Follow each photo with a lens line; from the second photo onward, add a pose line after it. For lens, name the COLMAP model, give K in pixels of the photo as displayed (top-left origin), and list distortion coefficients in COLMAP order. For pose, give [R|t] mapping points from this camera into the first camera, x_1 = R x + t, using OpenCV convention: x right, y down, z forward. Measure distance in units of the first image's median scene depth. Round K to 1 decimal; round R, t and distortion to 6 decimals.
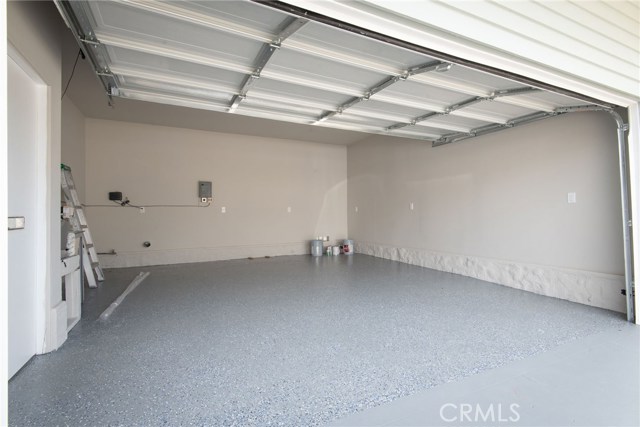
lens RADIAL K [[305.7, 0, 318.6], [0, 305.7, 211.1], [0, 0, 1]] dist [0.025708, 0.000198]
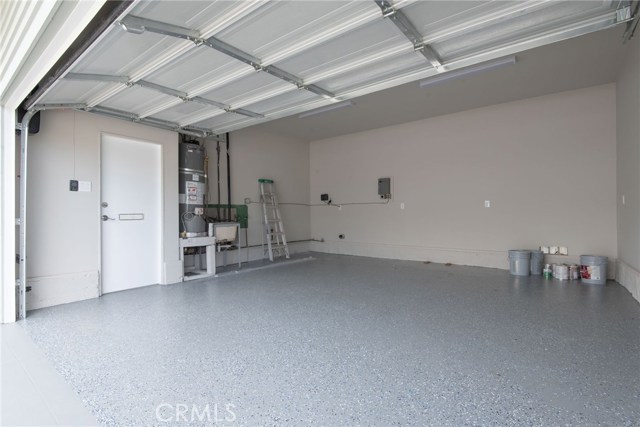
lens RADIAL K [[313.2, 0, 319.8], [0, 313.2, 214.0], [0, 0, 1]] dist [-0.003294, -0.000656]
pose [[0.431525, 0.007151, -0.902073, 0.462846], [0.012281, 0.999829, 0.013801, 0.002693], [0.902017, -0.017033, 0.431363, 0.375703]]
